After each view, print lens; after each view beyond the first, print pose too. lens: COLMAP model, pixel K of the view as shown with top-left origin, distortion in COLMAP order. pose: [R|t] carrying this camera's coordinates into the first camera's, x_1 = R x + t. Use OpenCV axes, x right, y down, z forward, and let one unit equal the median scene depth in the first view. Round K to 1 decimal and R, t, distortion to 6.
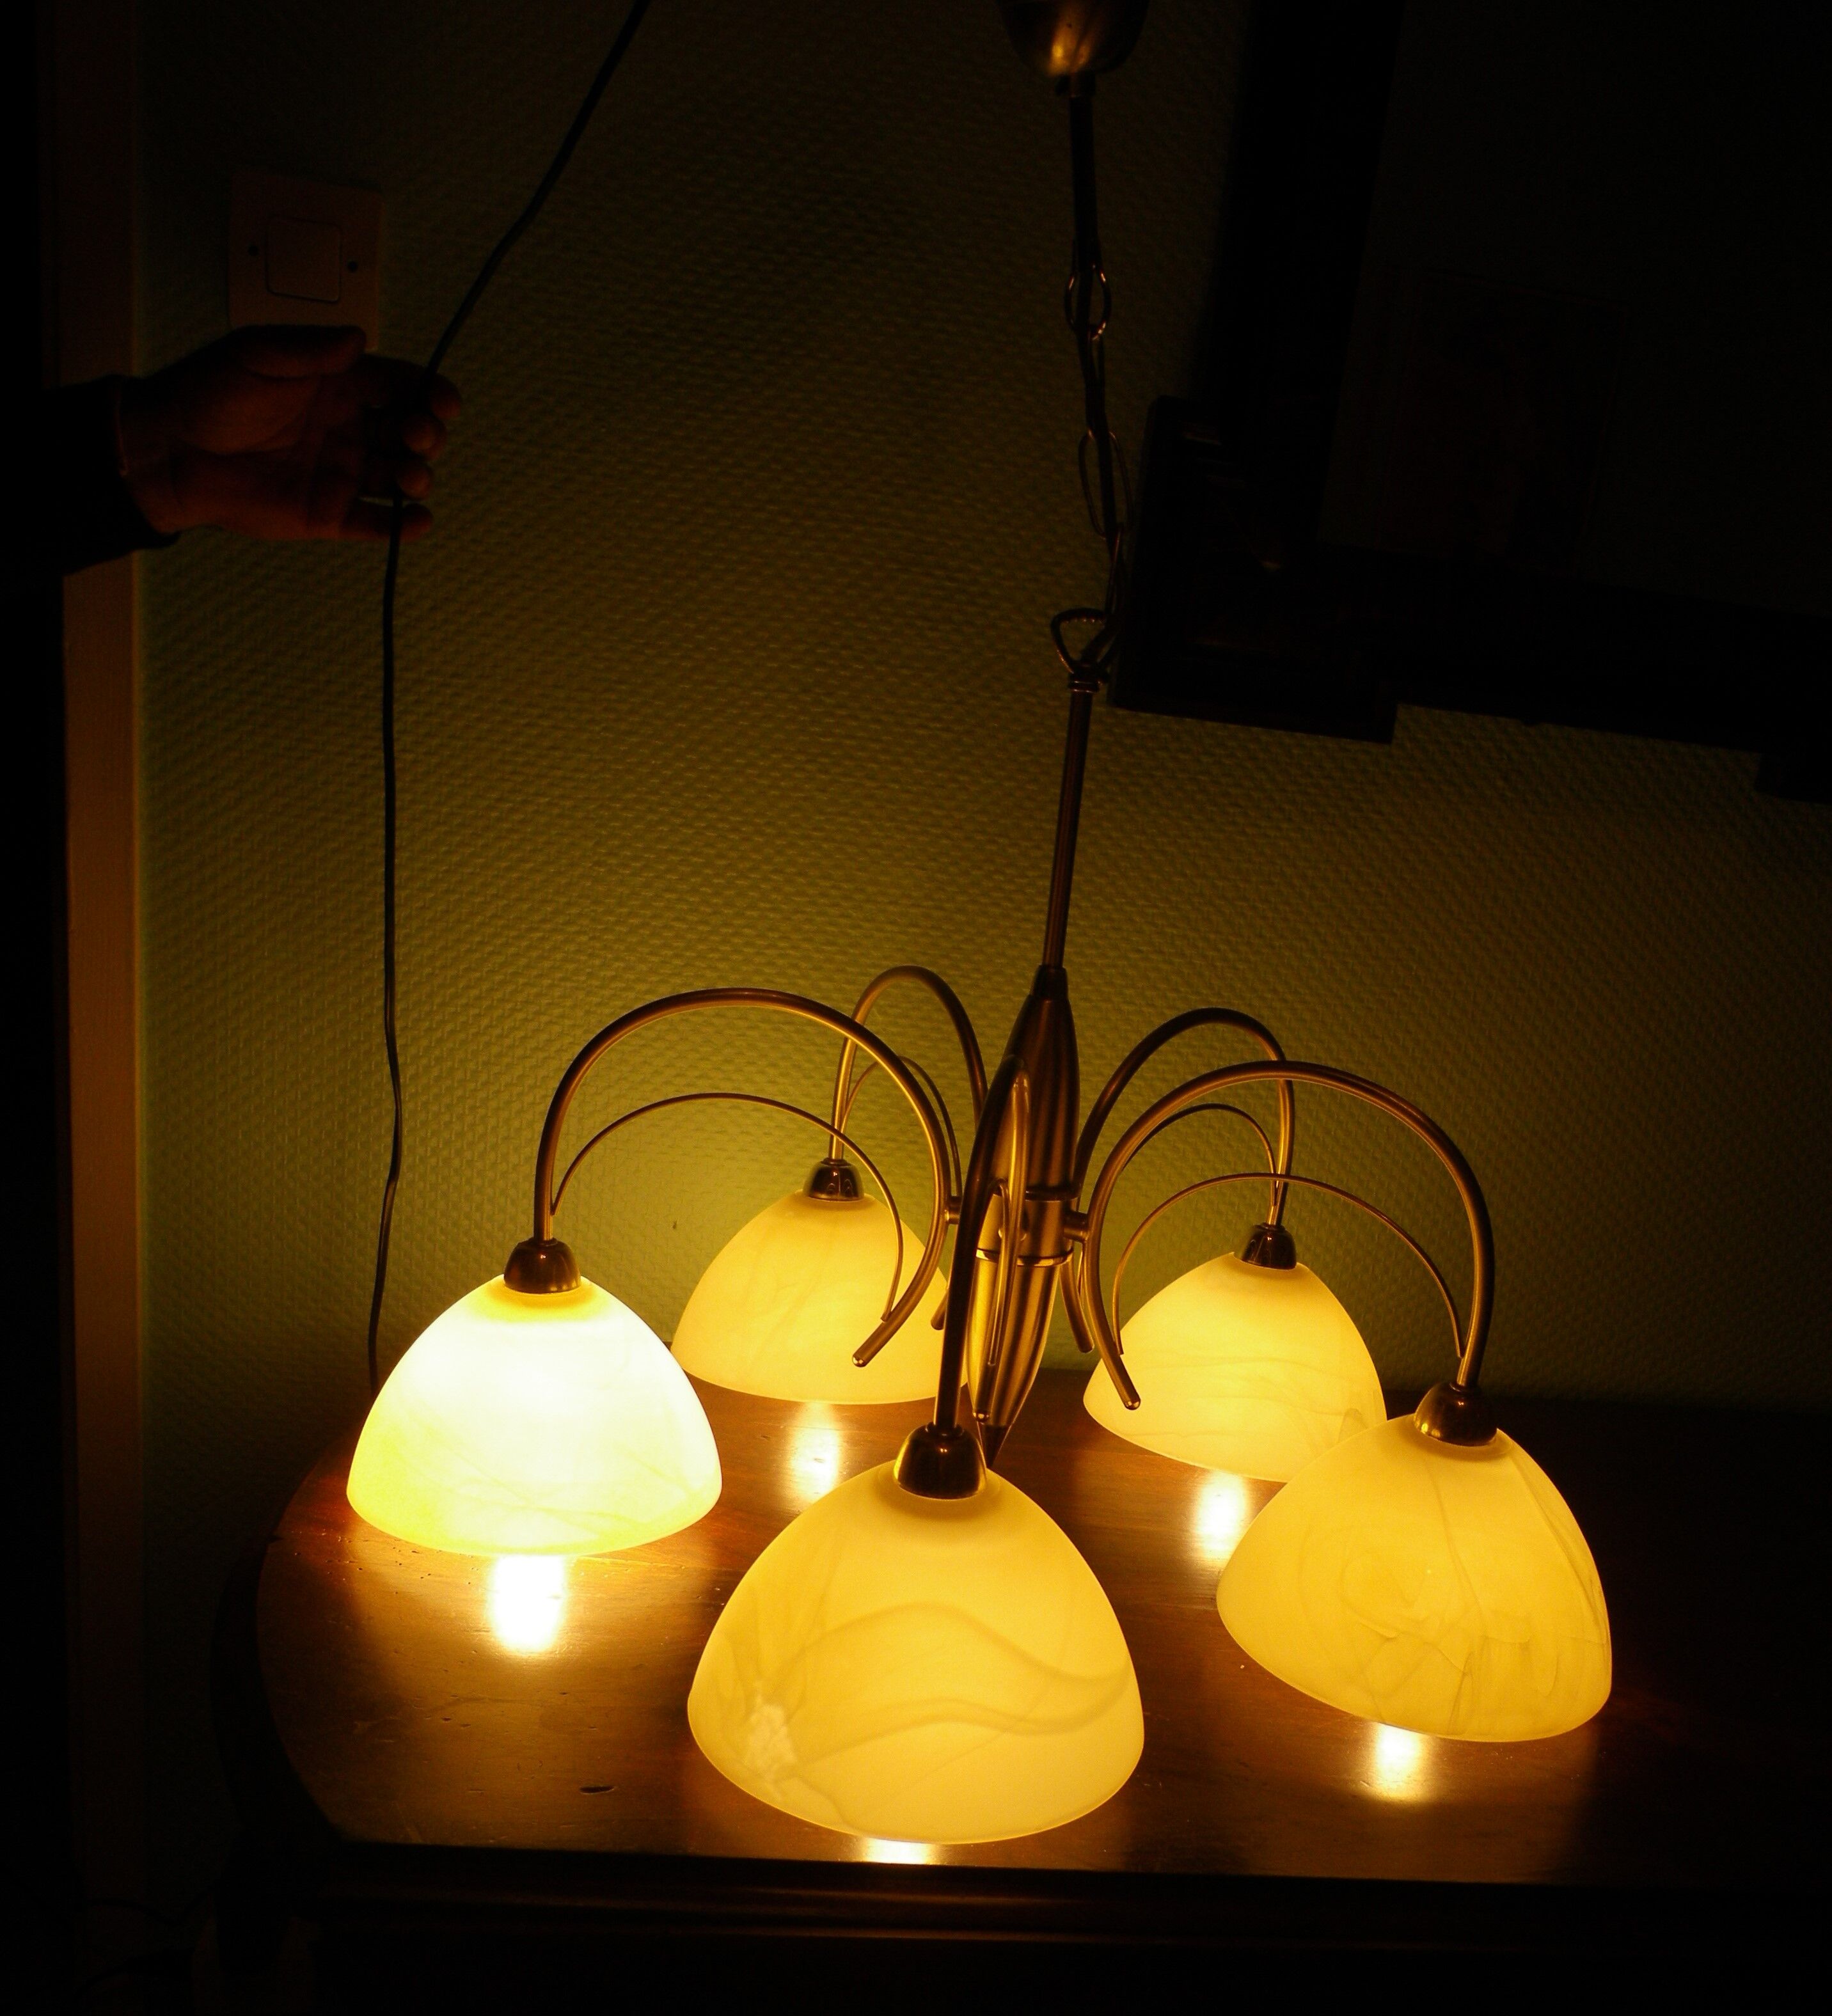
lens RADIAL K [[2057.9, 0, 915.8], [0, 2057.9, 1256.1], [0, 0, 1]] dist [-0.014142, 0.025390]
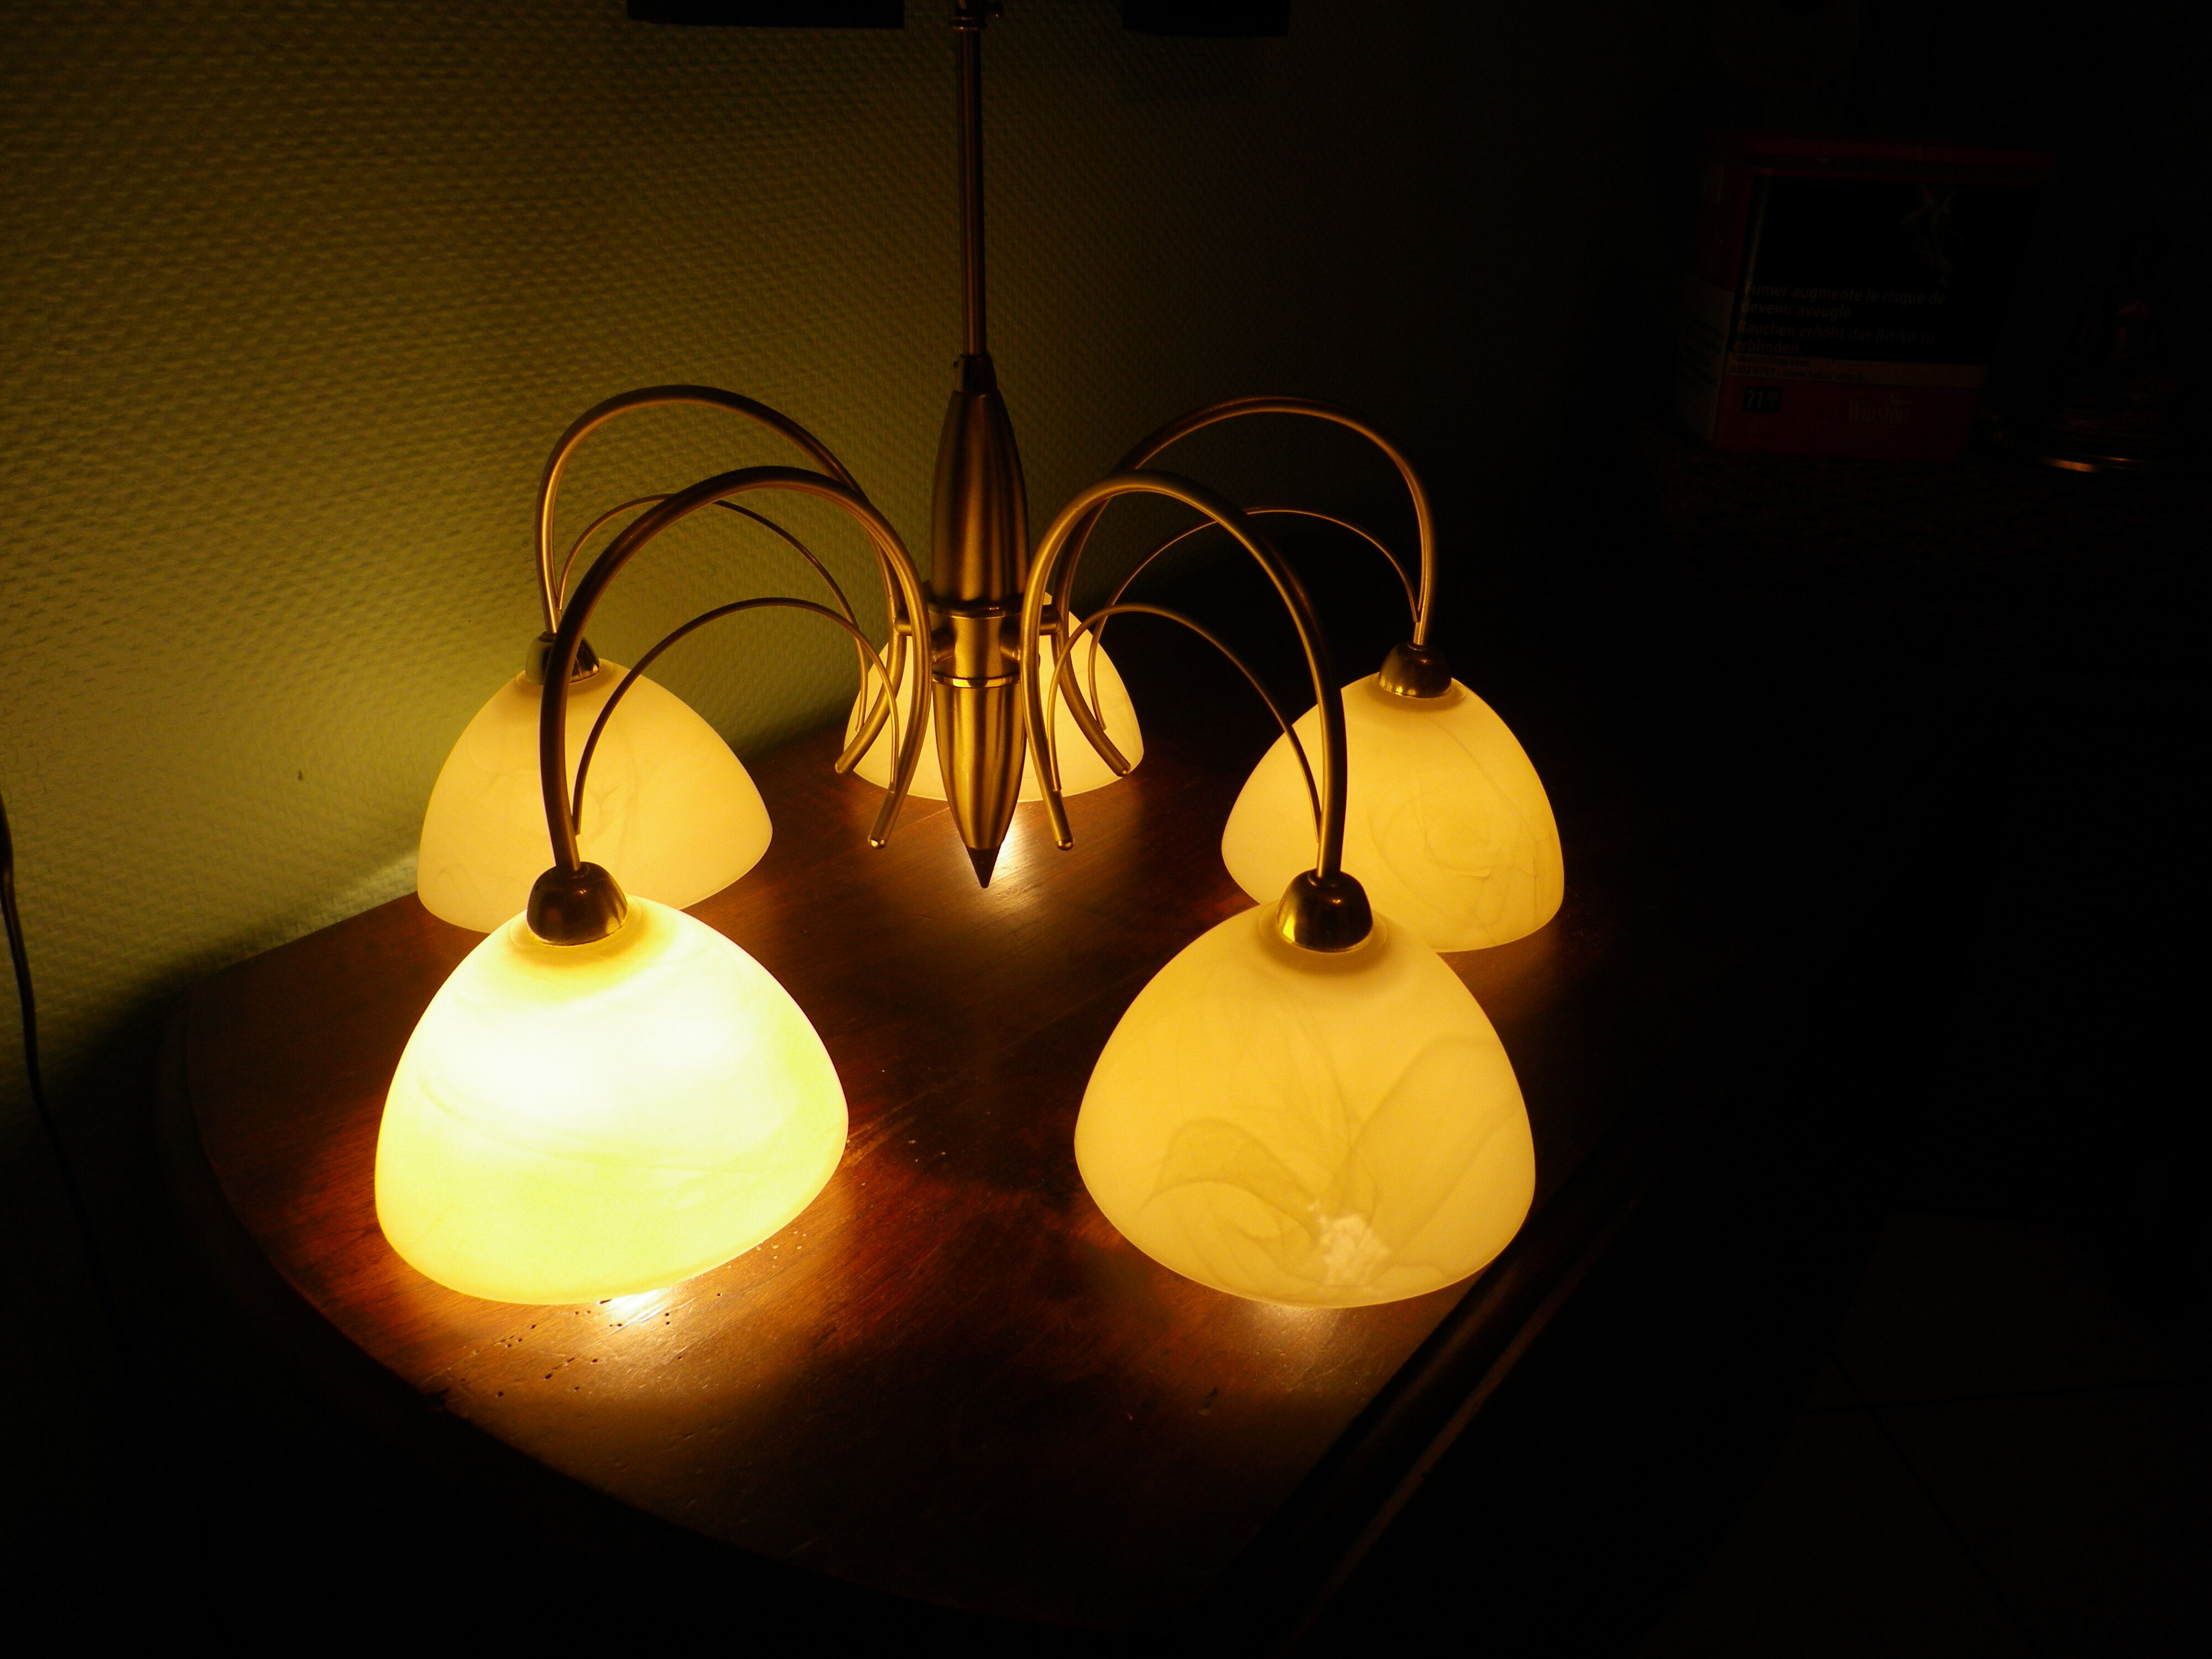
lens RADIAL K [[1765.3, 0, 1119.0], [0, 1765.3, 837.1], [0, 0, 1]] dist [-0.011805, -0.002967]
pose [[0.664668, -0.408204, 0.625768, -0.356900], [0.245990, 0.910418, 0.332607, -0.147902], [-0.705482, -0.067140, 0.705540, 0.309995]]
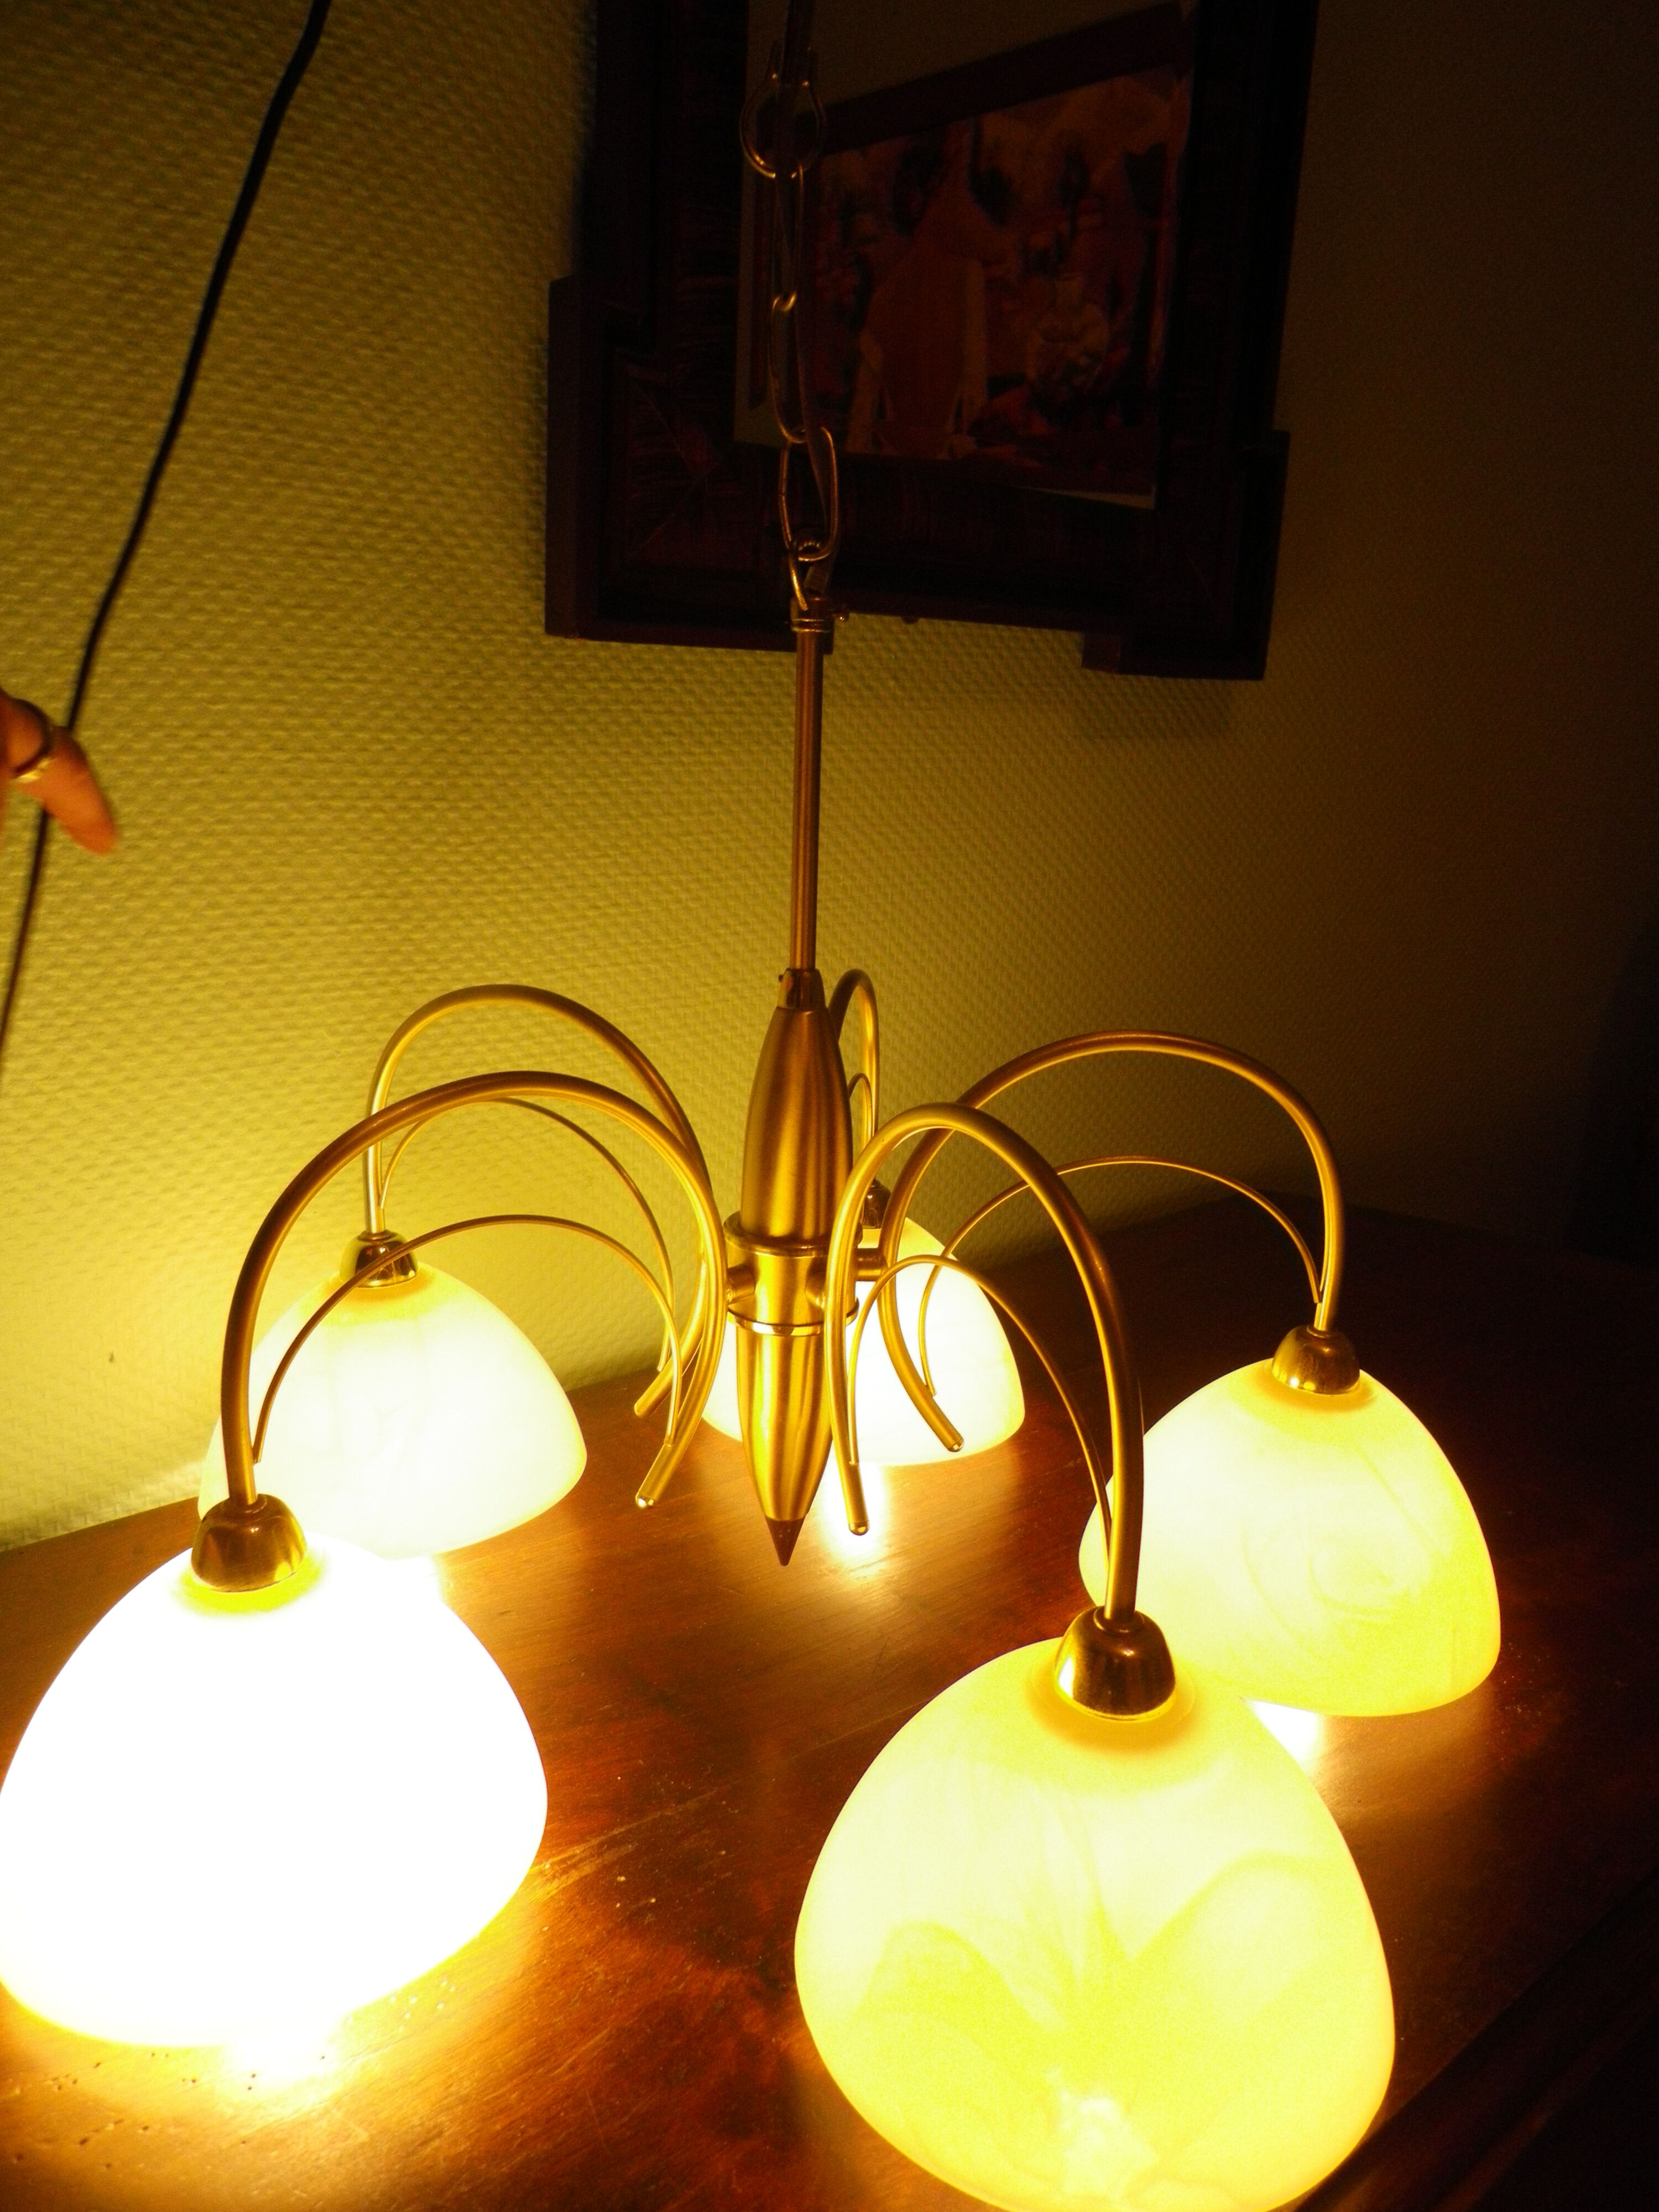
lens RADIAL K [[1754.7, 0, 828.0], [0, 1754.7, 1083.1], [0, 0, 1]] dist [-0.011377, 0.017925]
pose [[0.805385, -0.215591, 0.552155, -0.249969], [0.203526, 0.975459, 0.084004, -0.119609], [-0.556715, 0.044722, 0.829499, 0.325064]]
